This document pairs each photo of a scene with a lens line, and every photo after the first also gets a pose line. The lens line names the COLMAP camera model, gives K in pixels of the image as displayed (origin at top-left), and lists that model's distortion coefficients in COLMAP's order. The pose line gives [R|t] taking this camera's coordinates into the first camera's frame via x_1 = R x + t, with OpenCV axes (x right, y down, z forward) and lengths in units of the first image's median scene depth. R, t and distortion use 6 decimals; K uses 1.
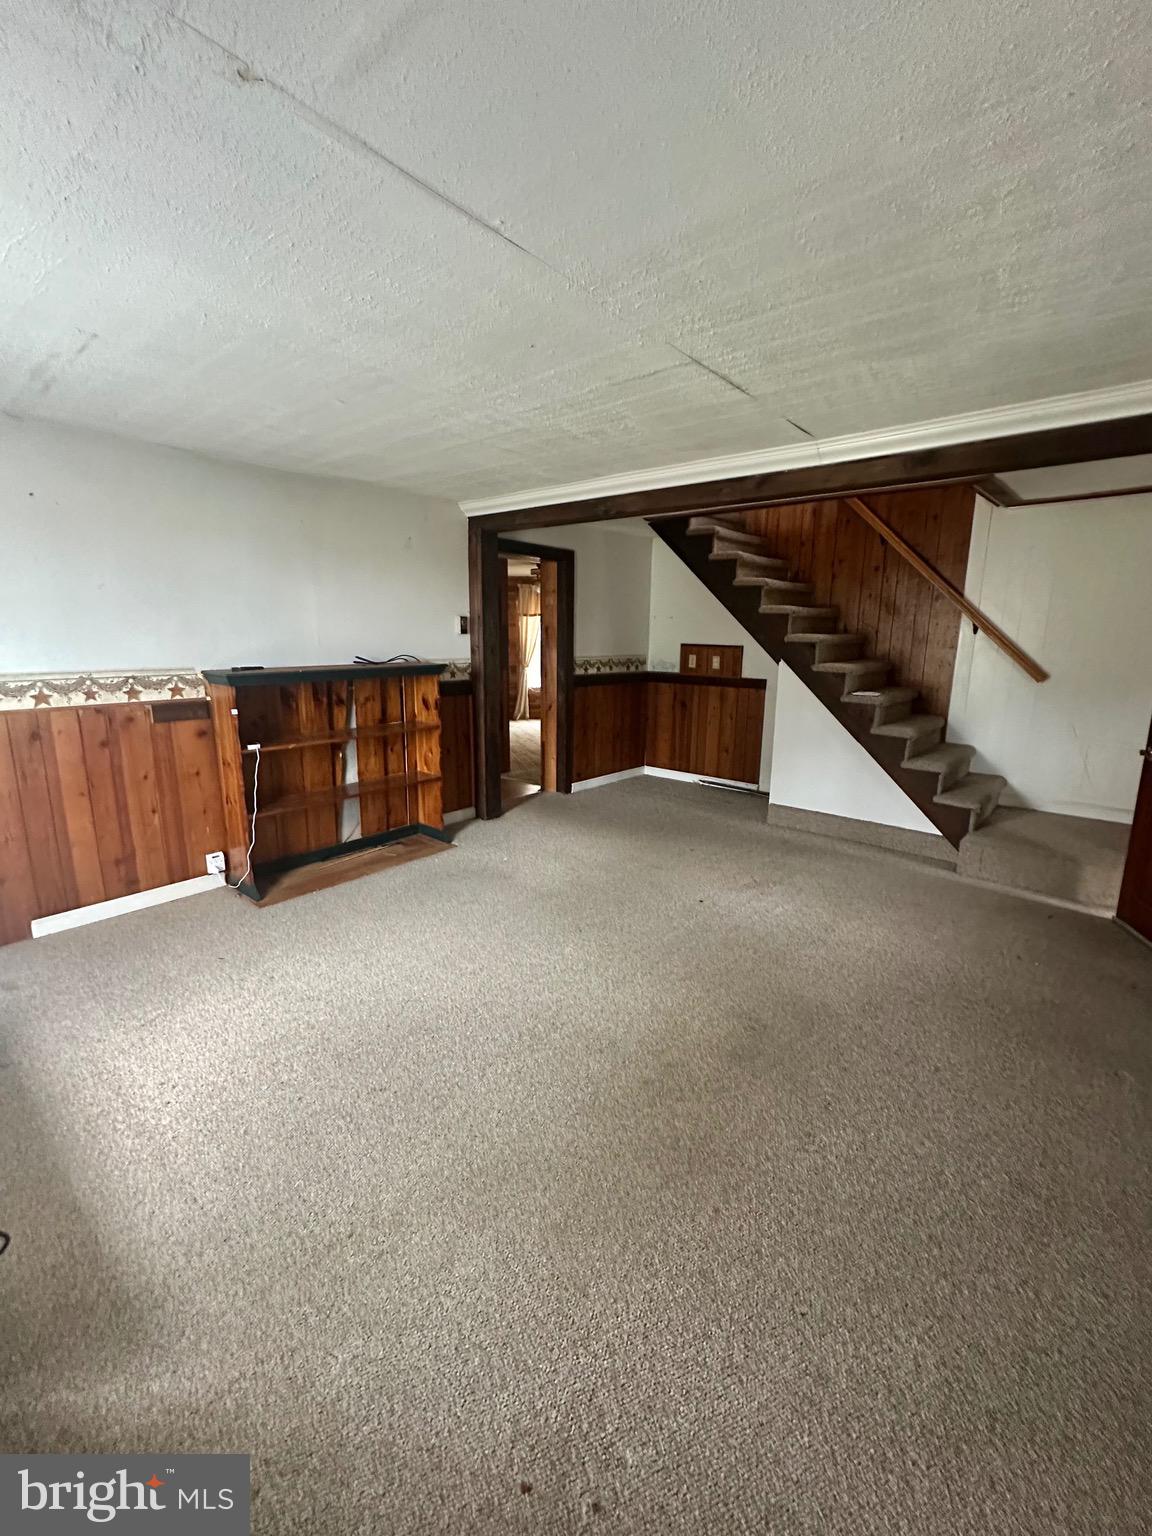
lens RADIAL K [[648.7, 0, 567.1], [0, 648.7, 762.1], [0, 0, 1]] dist [0.000186, -0.000223]
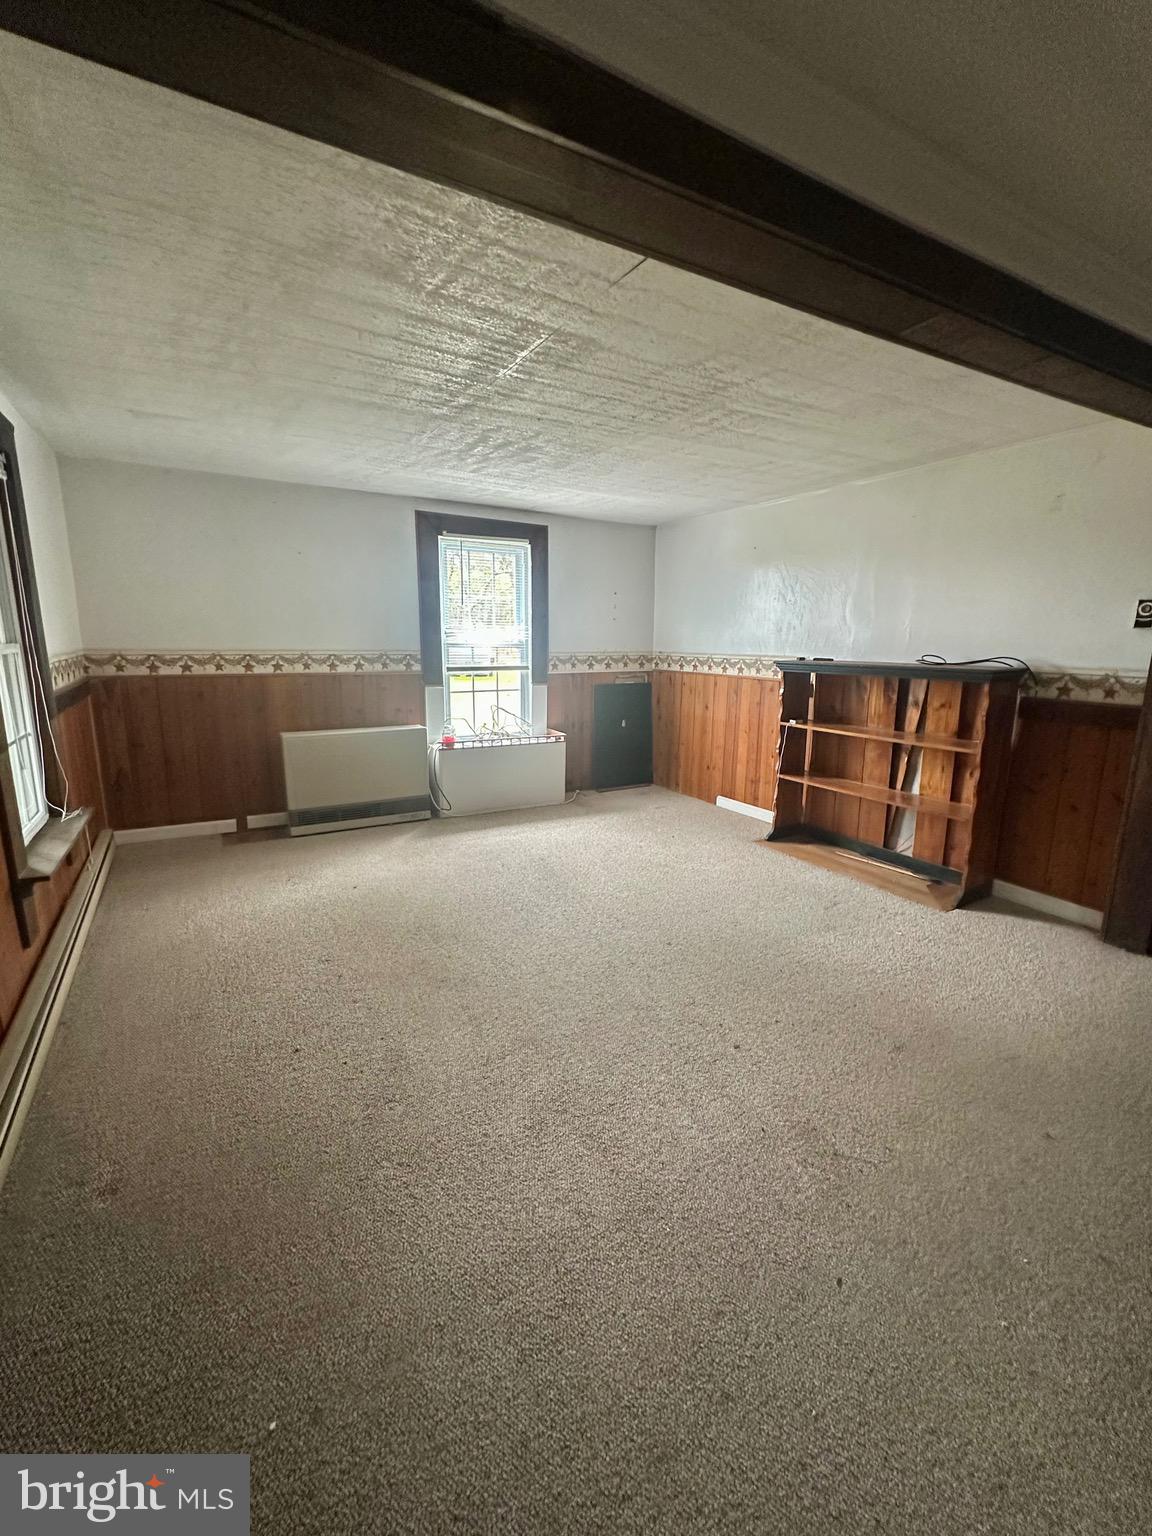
lens RADIAL K [[648.7, 0, 567.1], [0, 648.7, 762.1], [0, 0, 1]] dist [0.000186, -0.000223]
pose [[-0.332072, 0.182625, -0.925406, 0.715397], [-0.179636, 0.950878, 0.252113, -0.163641], [0.925991, 0.249956, -0.282954, 0.856438]]
